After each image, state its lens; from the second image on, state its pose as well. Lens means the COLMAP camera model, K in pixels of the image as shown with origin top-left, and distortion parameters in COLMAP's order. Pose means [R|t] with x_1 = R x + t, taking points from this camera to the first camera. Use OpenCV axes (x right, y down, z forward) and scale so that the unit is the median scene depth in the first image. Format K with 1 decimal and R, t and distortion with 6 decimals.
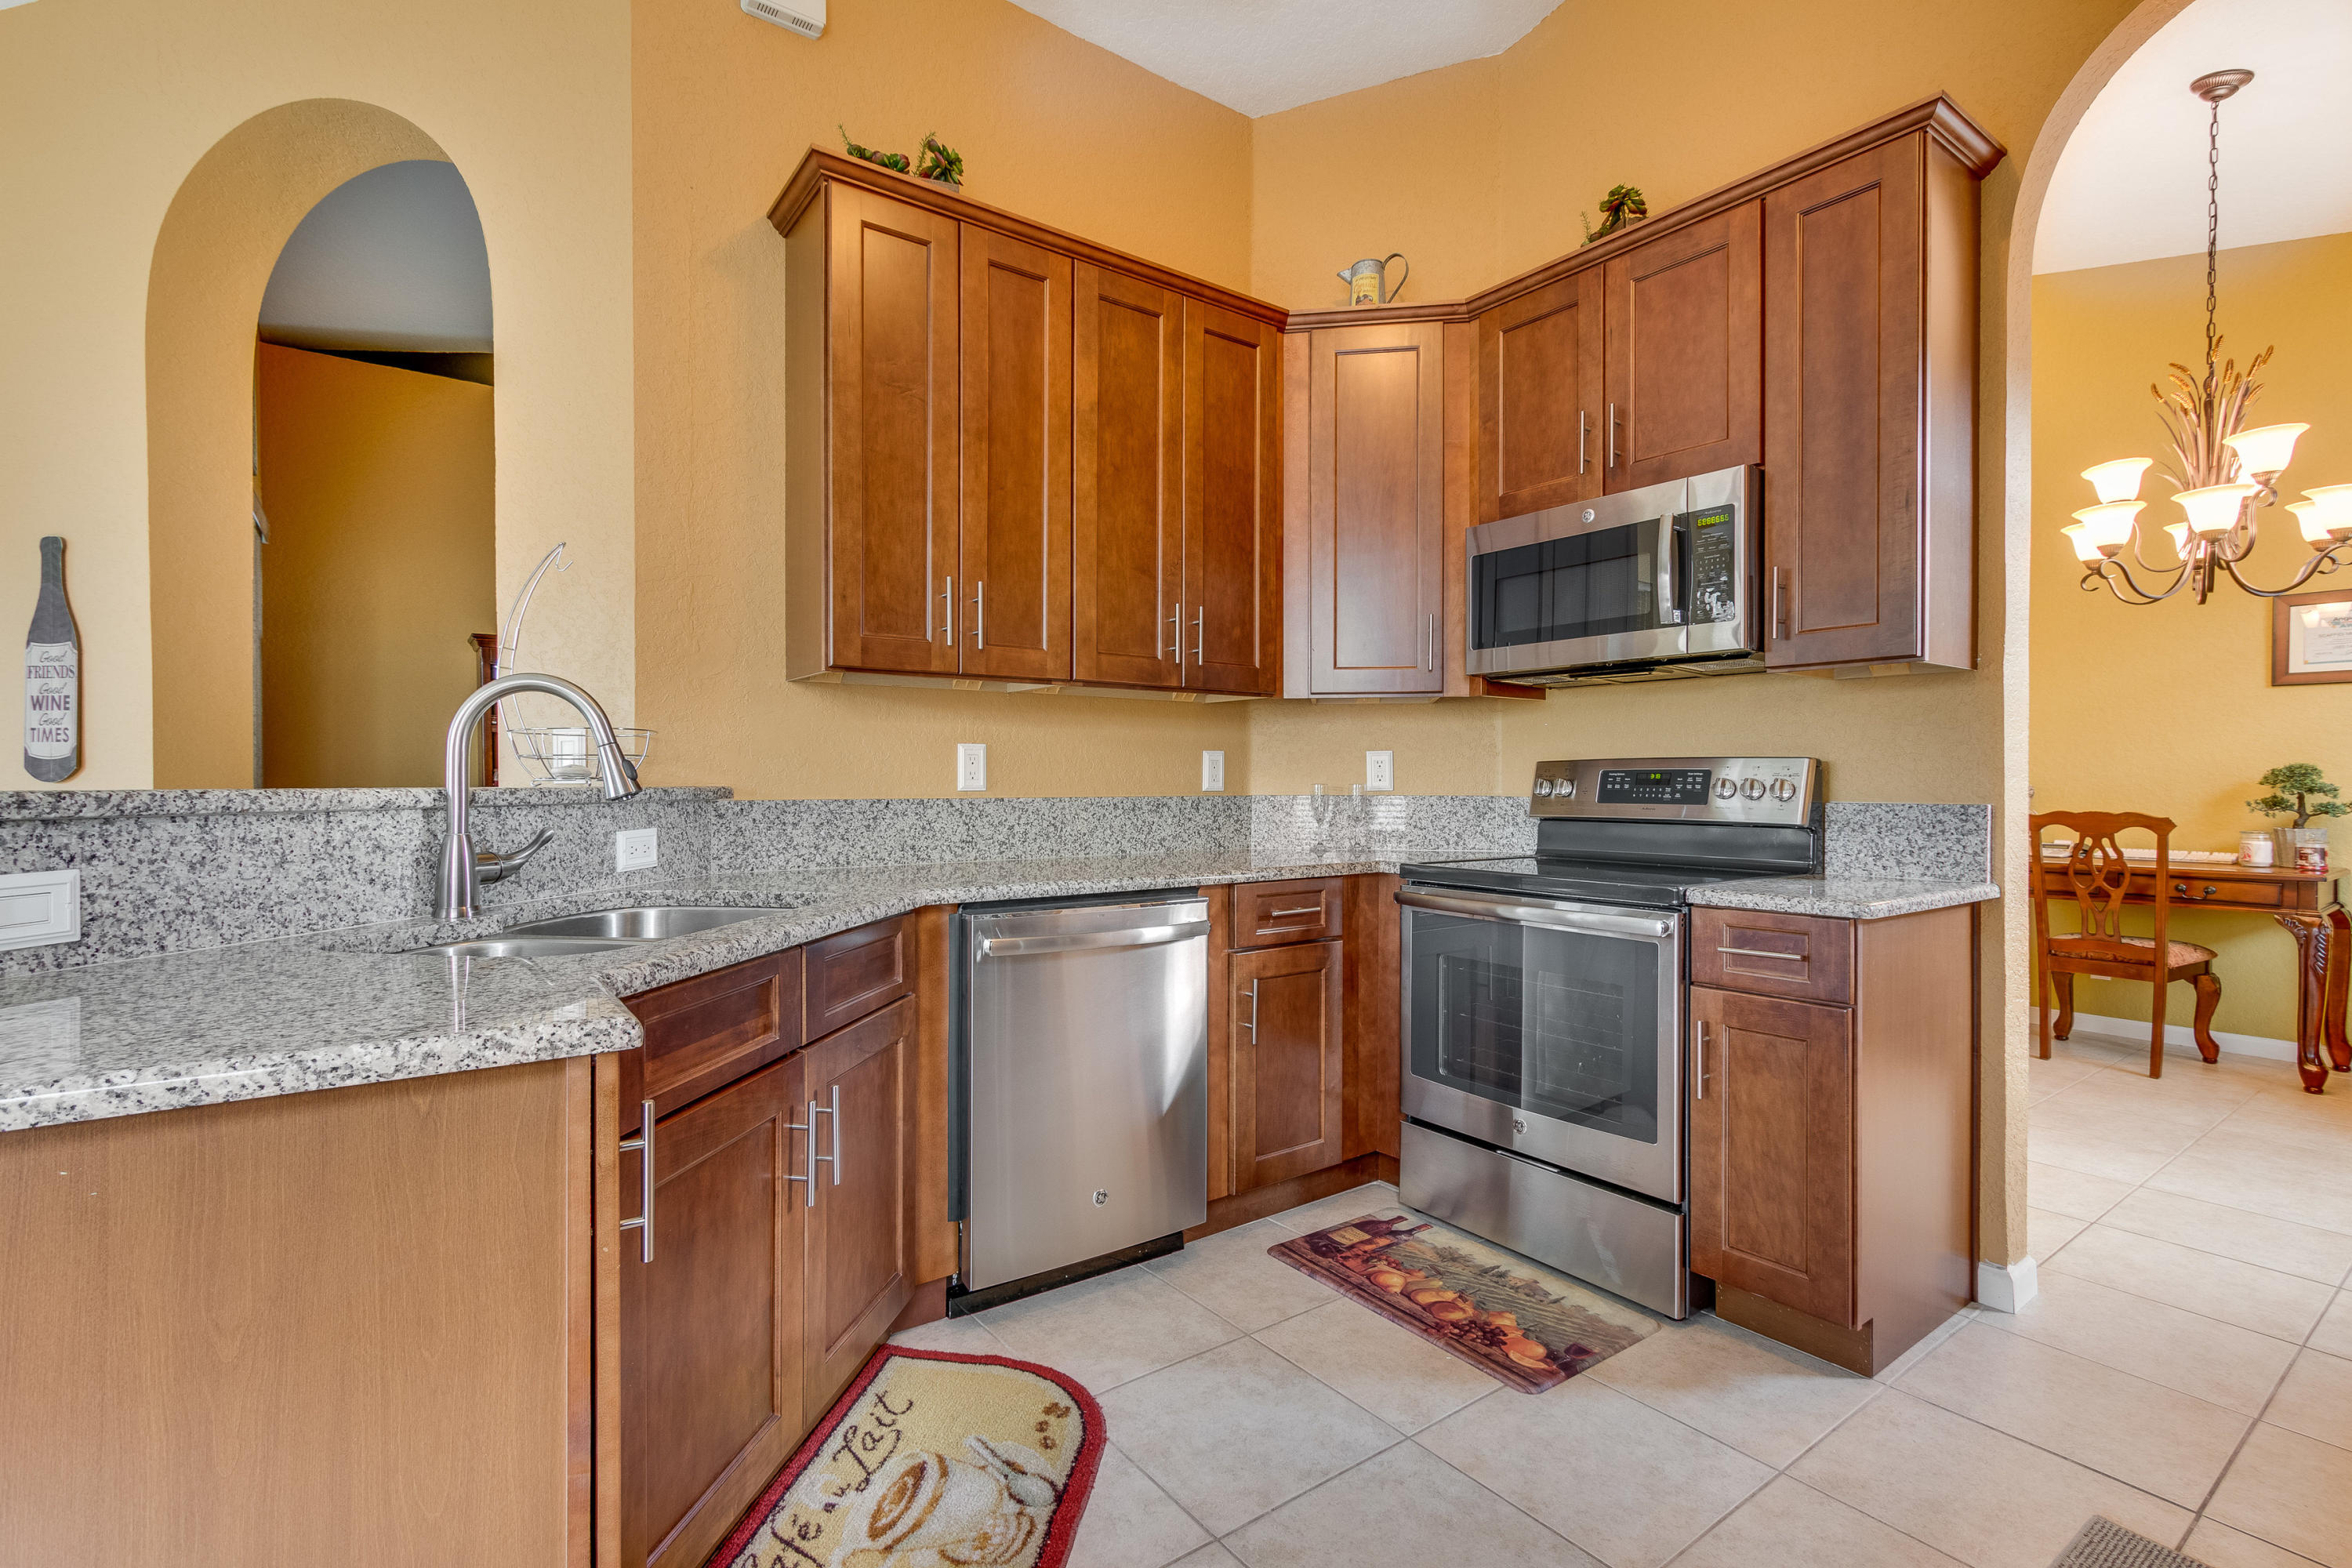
lens RADIAL K [[1072.6, 0, 1174.9], [0, 1072.6, 791.6], [0, 0, 1]] dist [-0.000962, 0.002185]
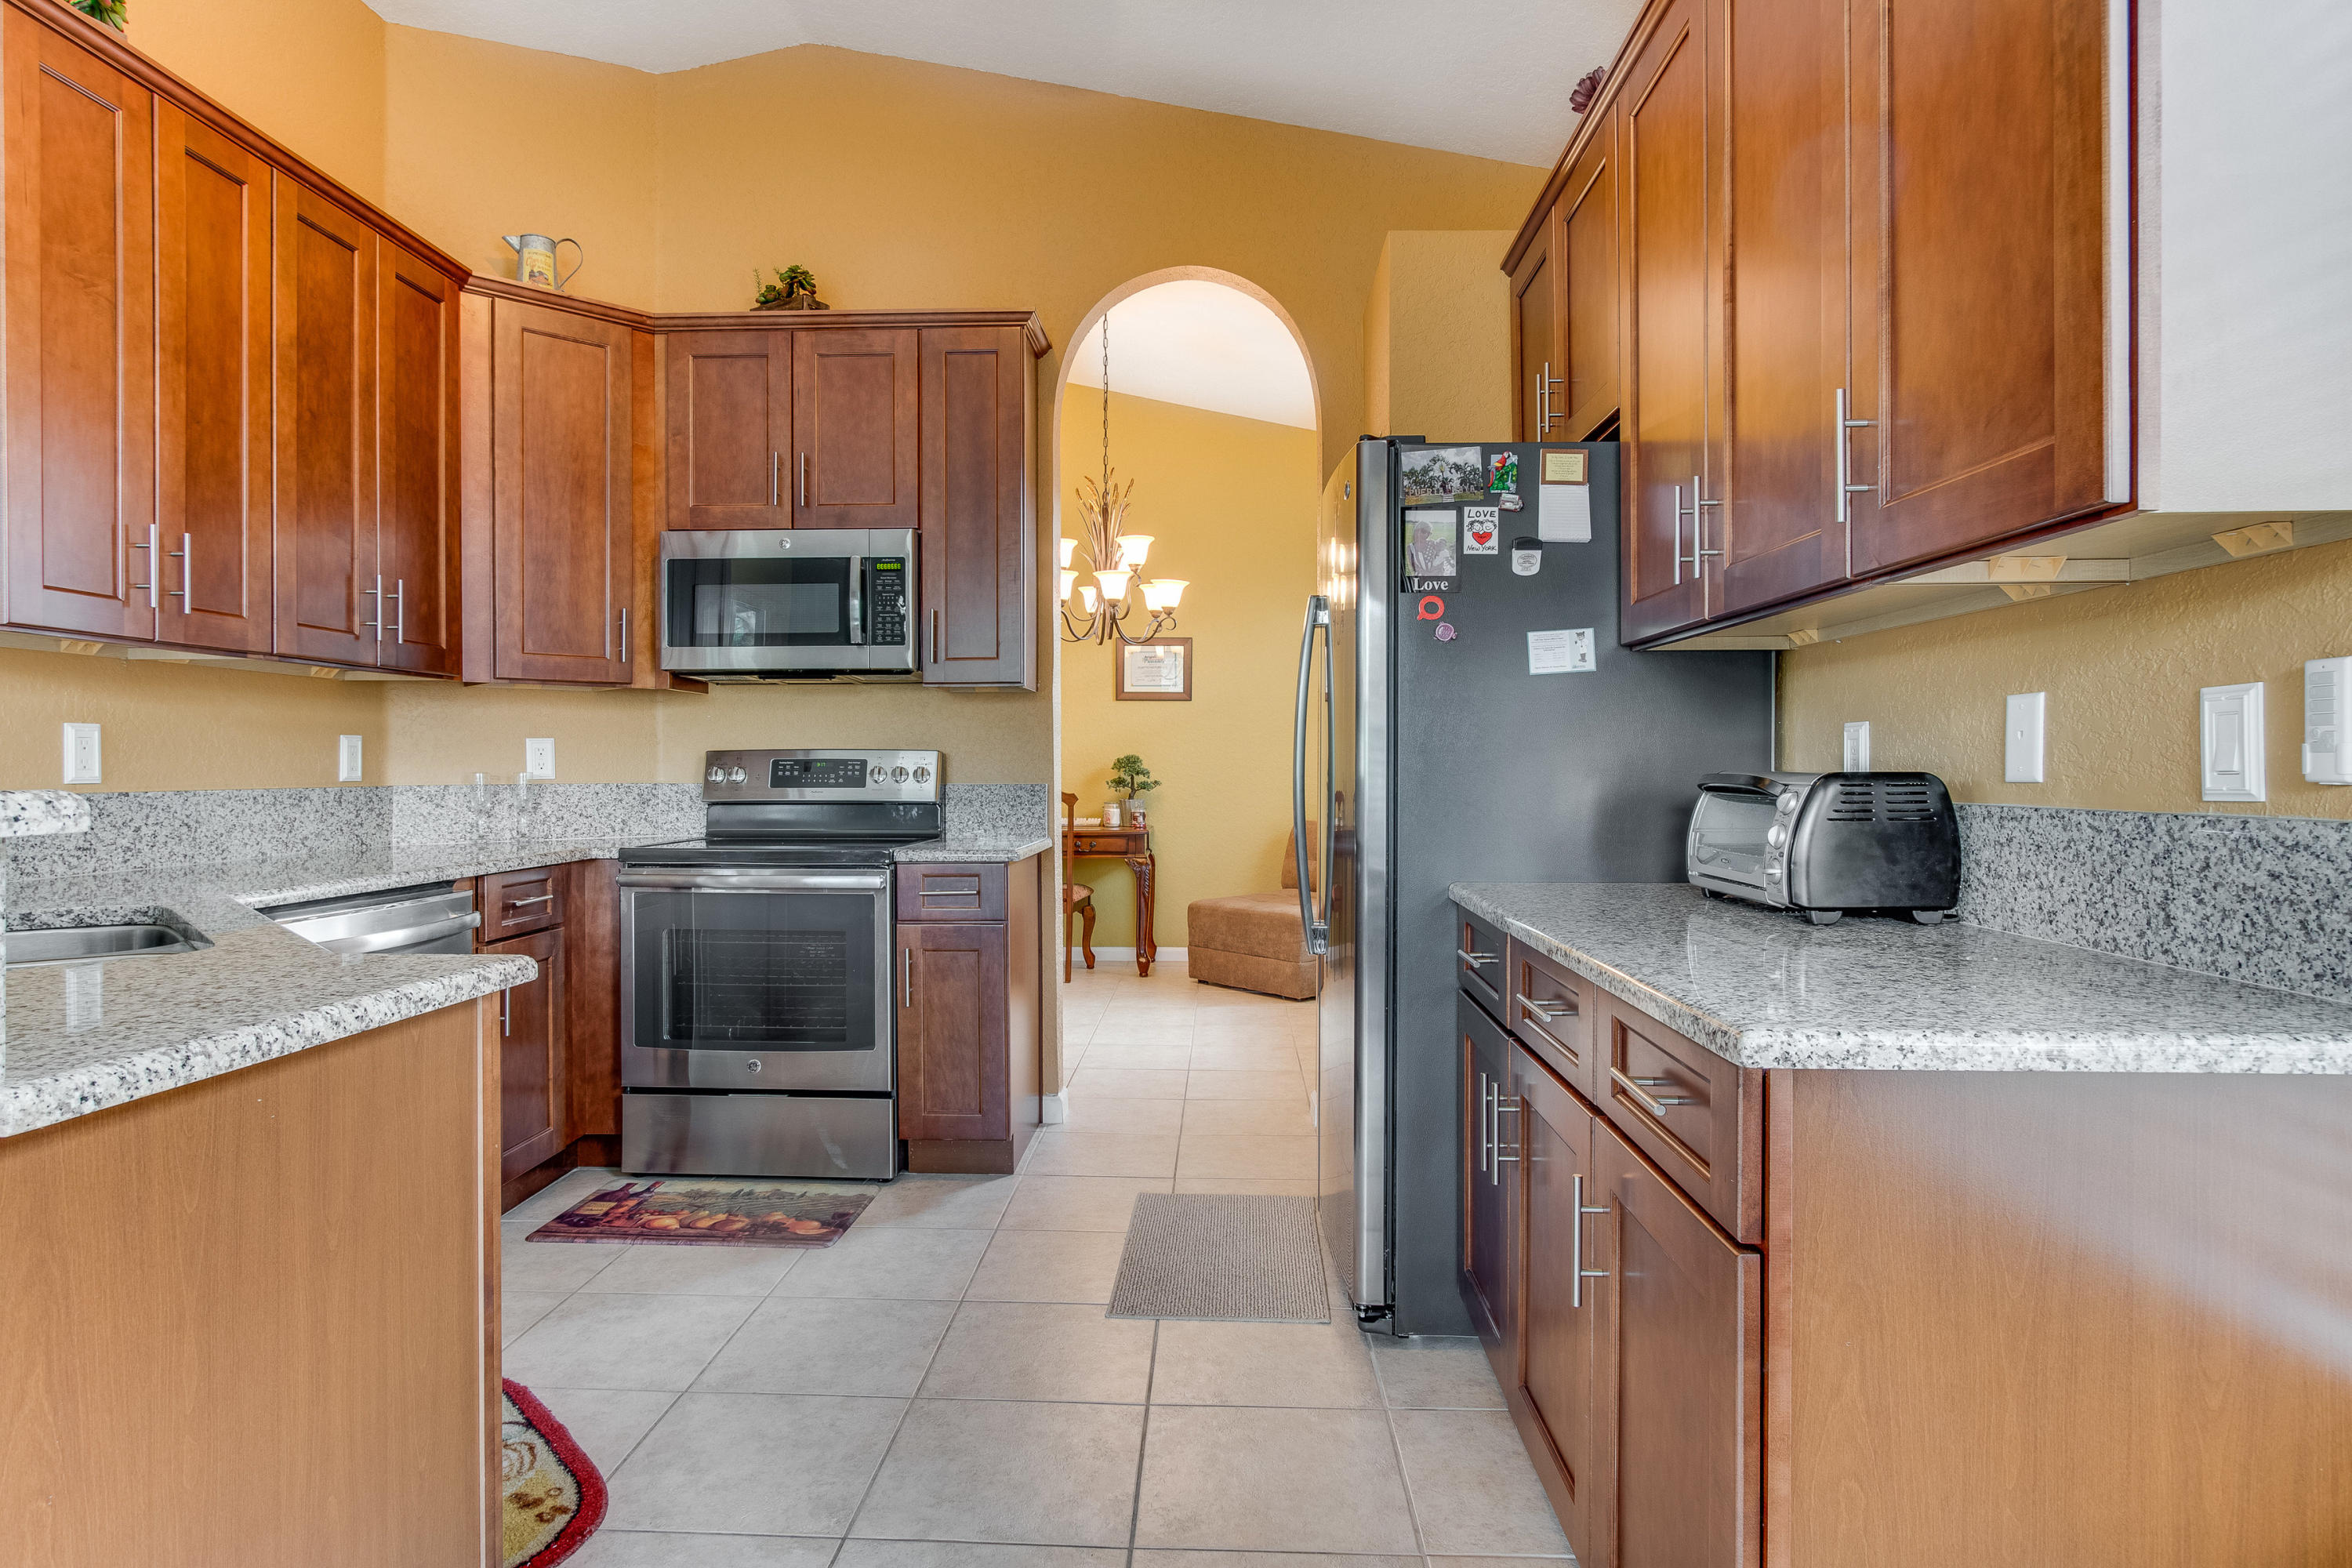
lens RADIAL K [[1269.4, 0, 1168.1], [0, 1269.4, 785.1], [0, 0, 1]] dist [0.000356, 0.002997]
pose [[0.628528, -0.012938, 0.777679, -0.458669], [0.009247, 0.999915, 0.009162, -0.000980], [-0.777732, 0.001433, 0.628594, -0.212454]]
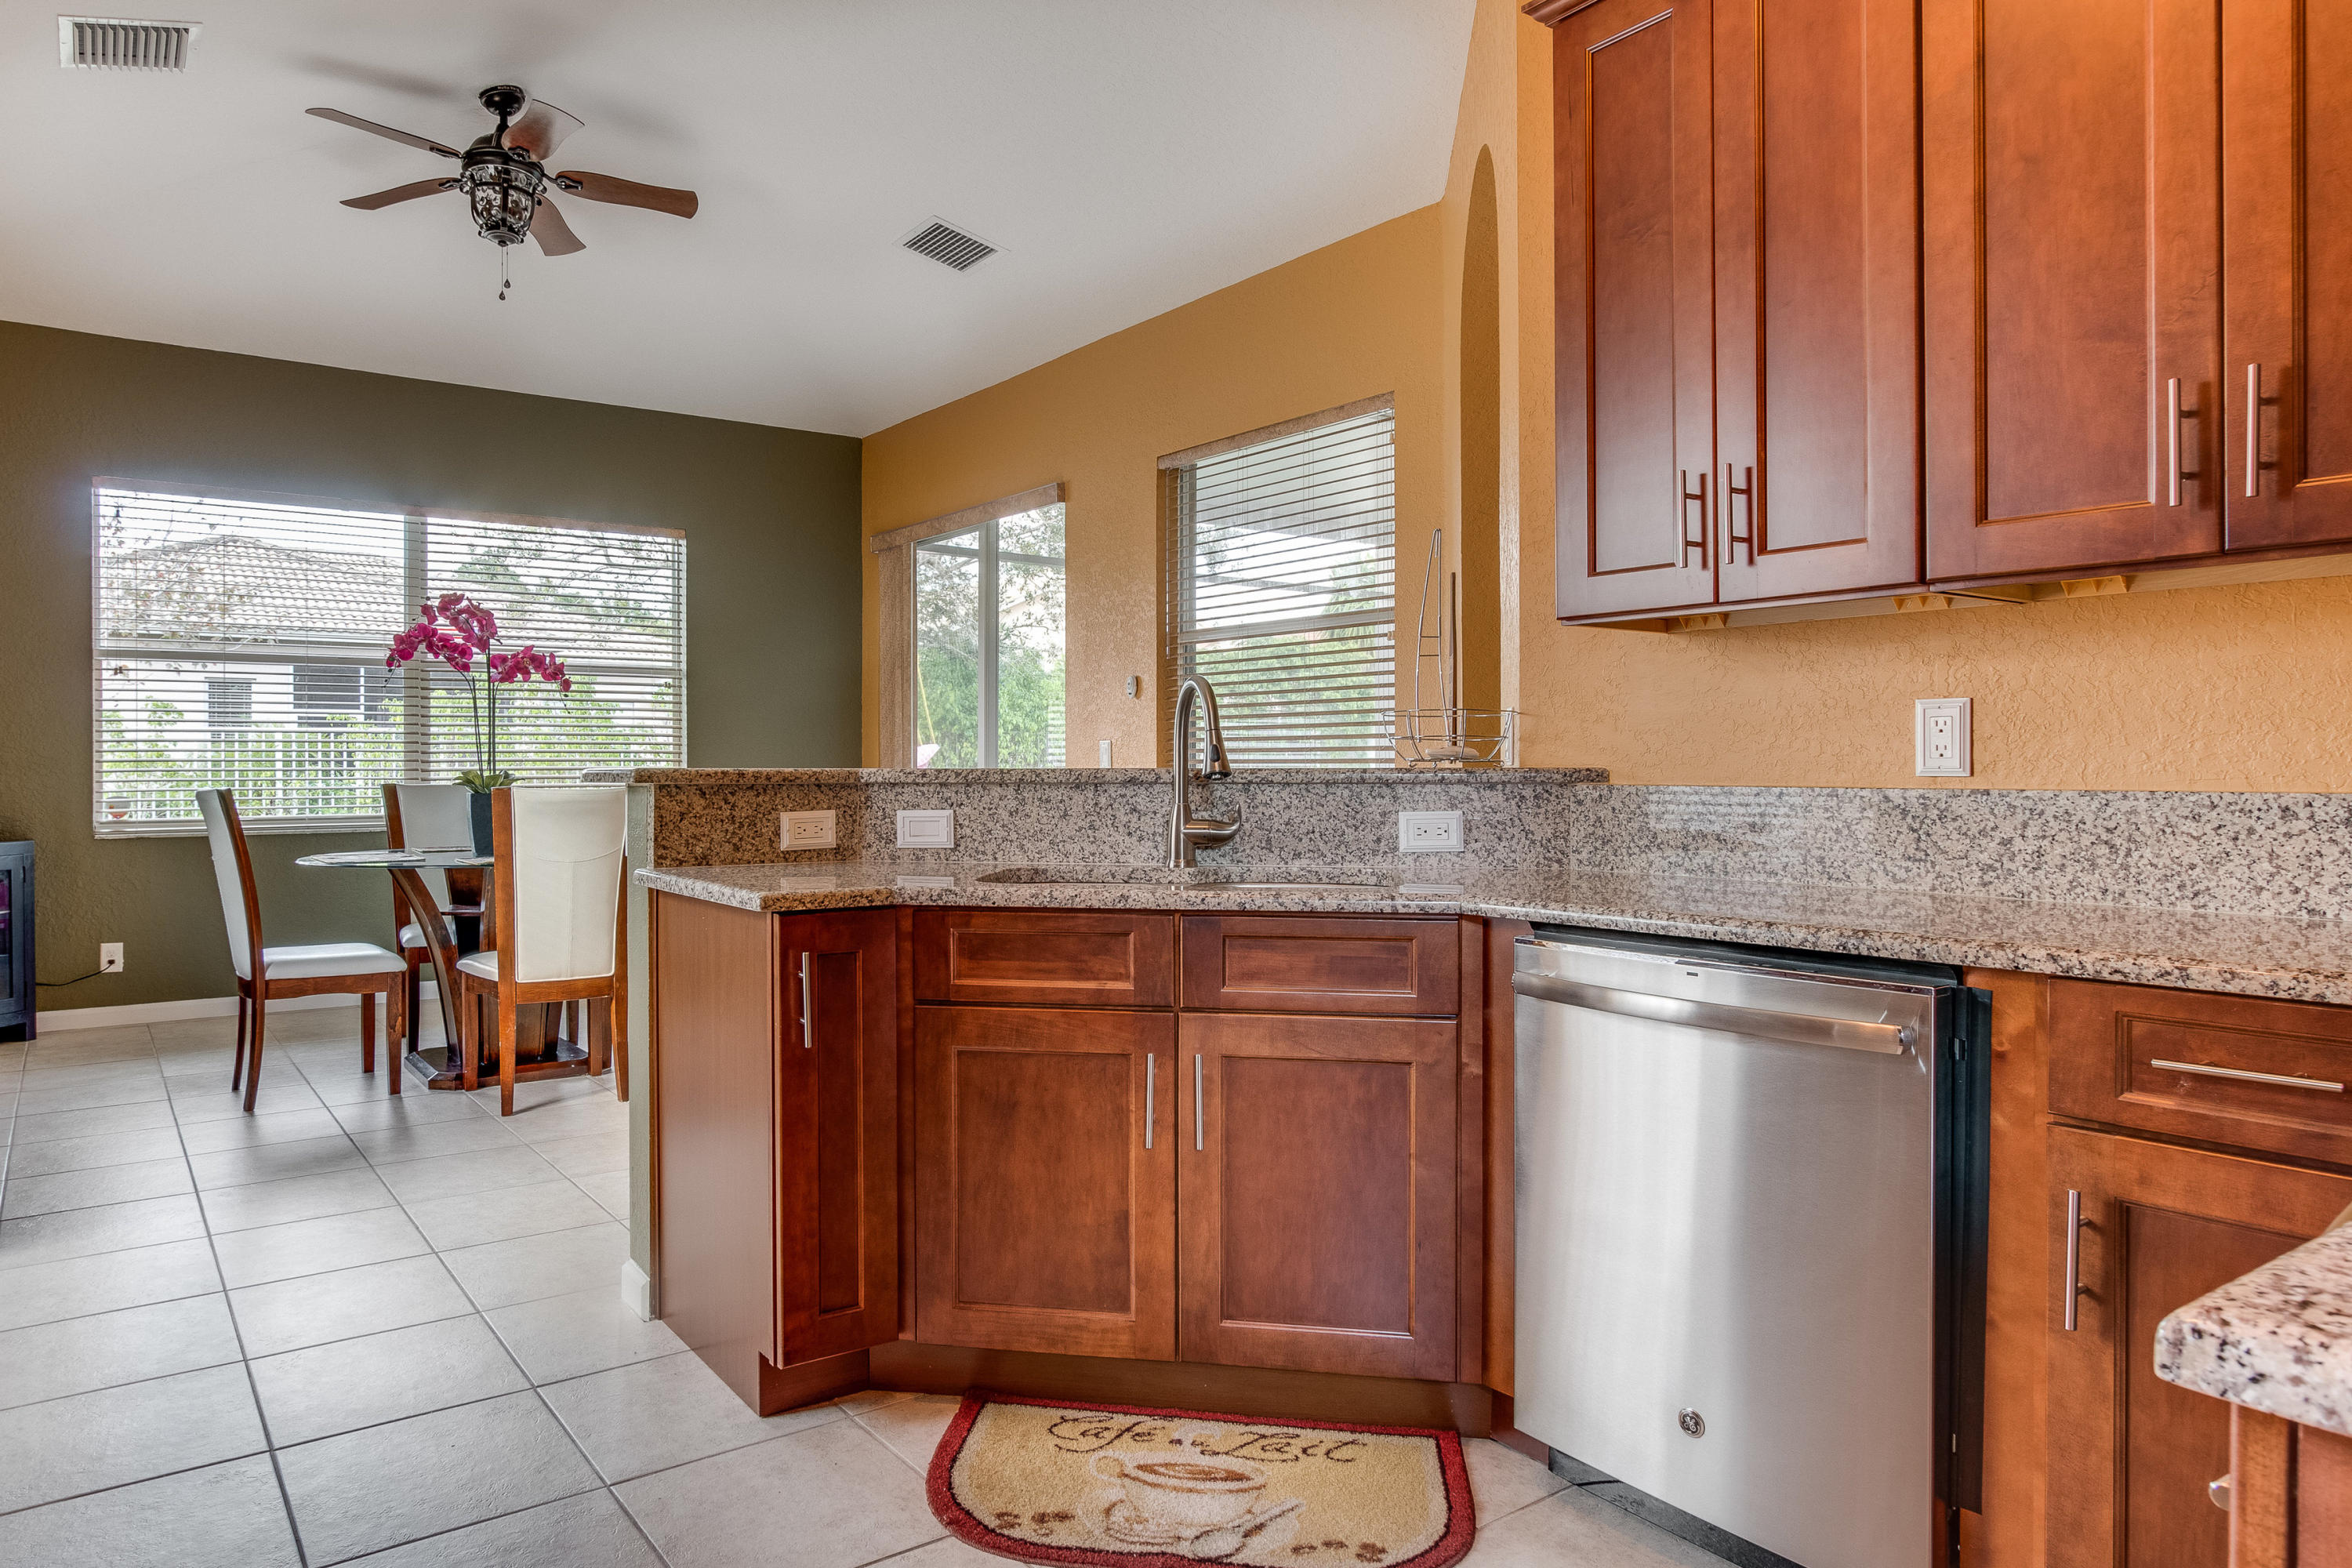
lens RADIAL K [[1506.2, 0, 1095.0], [0, 1506.2, 779.0], [0, 0, 1]] dist [0.039594, 0.002103]
pose [[-0.024161, 0.009052, -0.999667, 0.757352], [-0.007259, 0.999931, 0.009230, -0.004365], [0.999682, 0.007479, -0.024094, 0.607181]]
